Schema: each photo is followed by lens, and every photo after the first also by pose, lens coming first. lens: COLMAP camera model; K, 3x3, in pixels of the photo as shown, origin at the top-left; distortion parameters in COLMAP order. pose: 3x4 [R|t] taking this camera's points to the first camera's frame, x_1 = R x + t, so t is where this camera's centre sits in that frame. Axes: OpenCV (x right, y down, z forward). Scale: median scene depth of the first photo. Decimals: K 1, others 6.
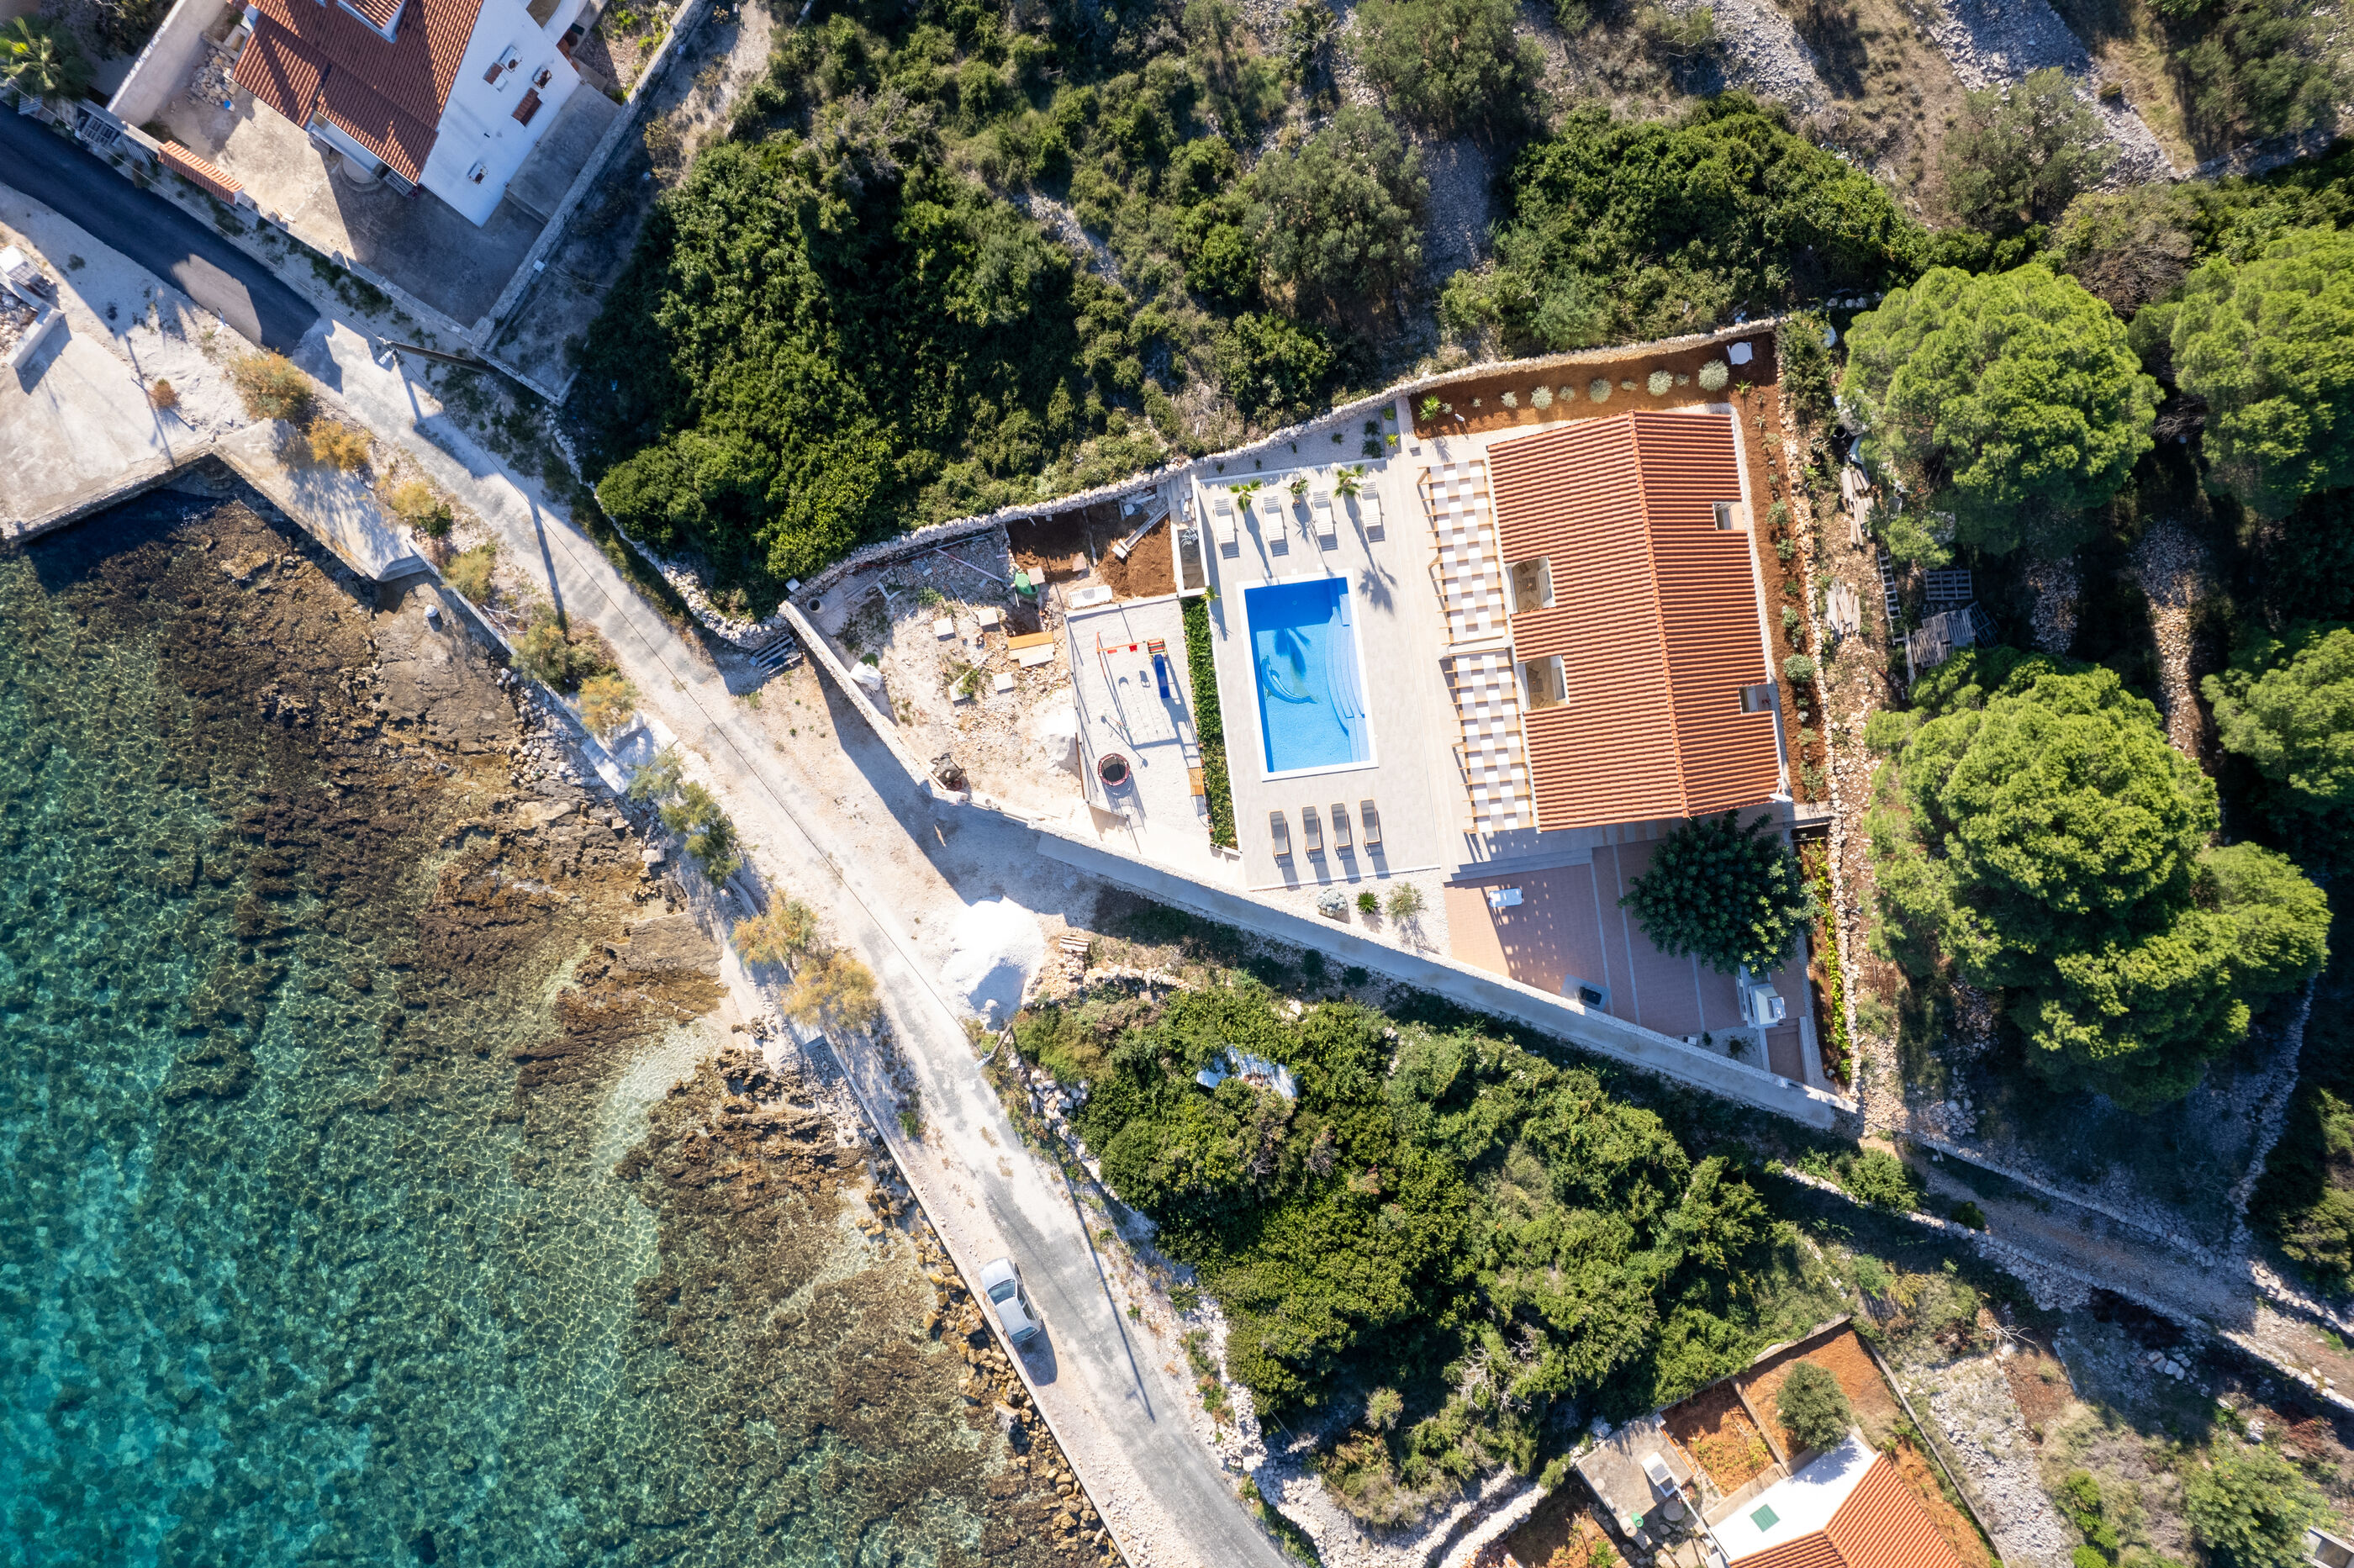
lens RADIAL K [[1506.6, 0, 1189.5], [0, 1506.6, 802.8], [0, 0, 1]] dist [-0.072952, 0.065846]
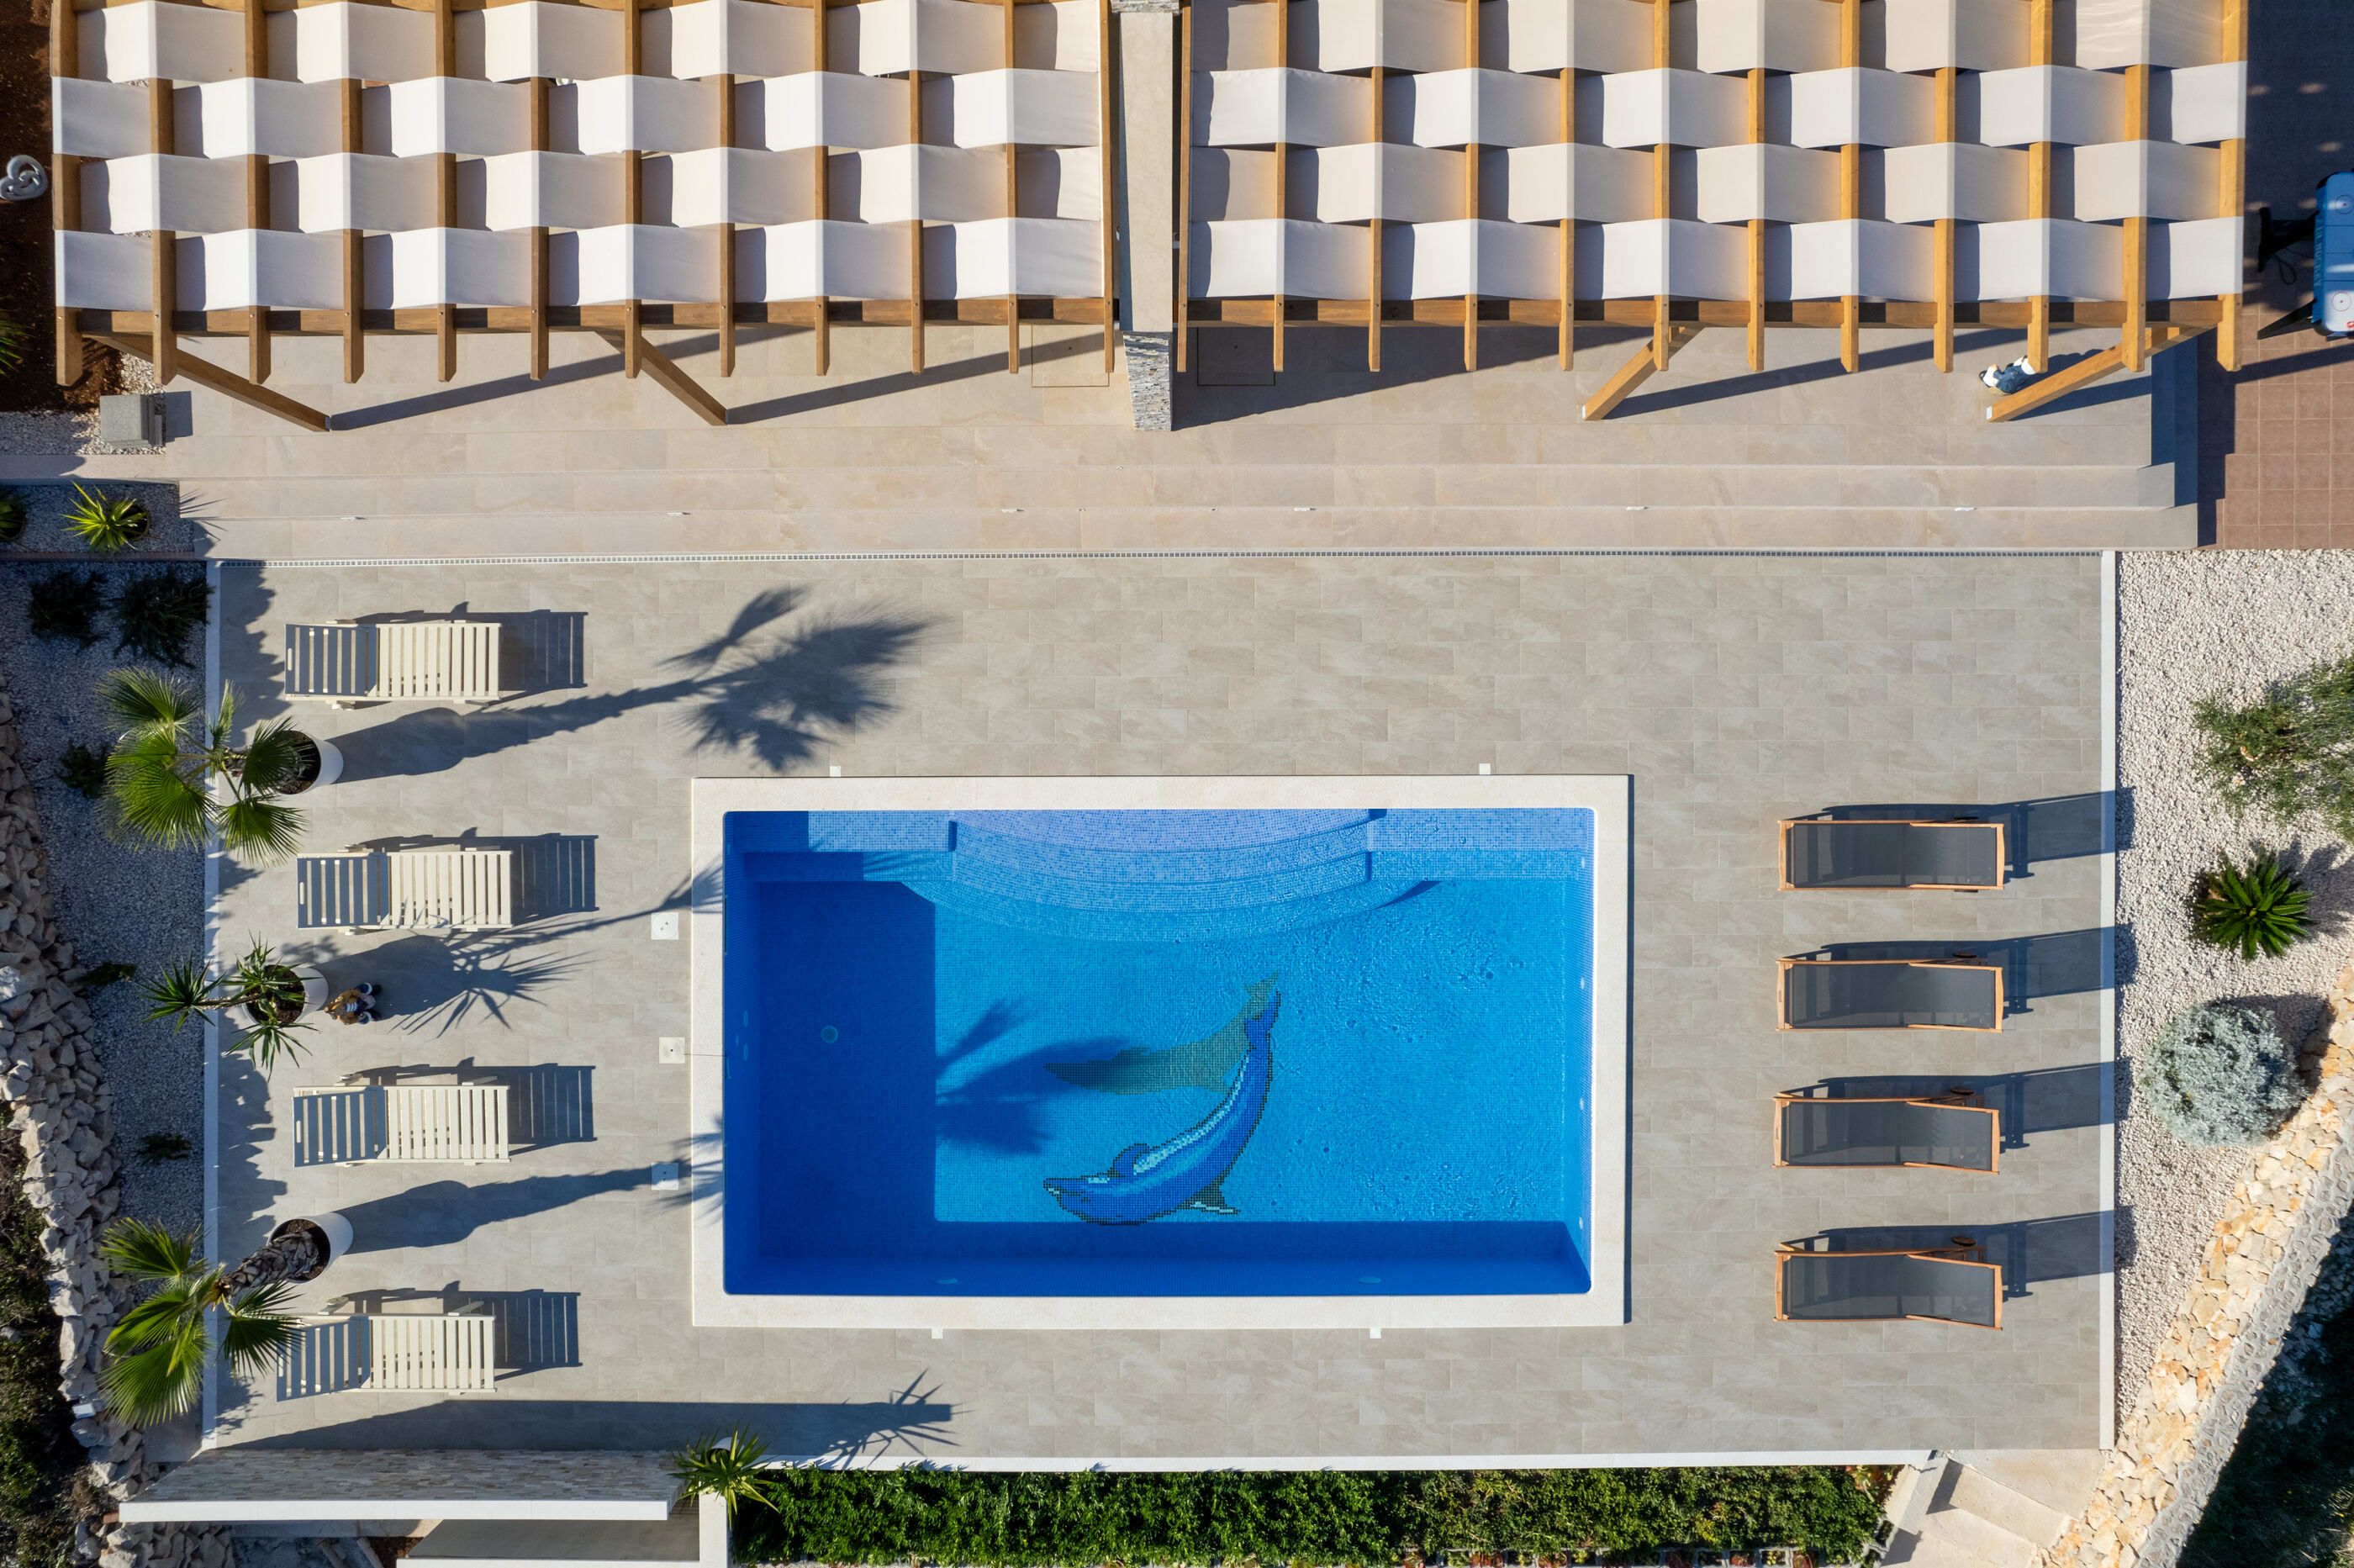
lens RADIAL K [[1506.6, 0, 1172.3], [0, 1506.6, 790.2], [0, 0, 1]] dist [-0.072952, 0.065846]
pose [[0.123412, -0.992324, 0.007941, 0.113746], [0.992351, 0.123431, 0.002028, -0.087747], [-0.002993, 0.007630, 0.999966, 0.785733]]
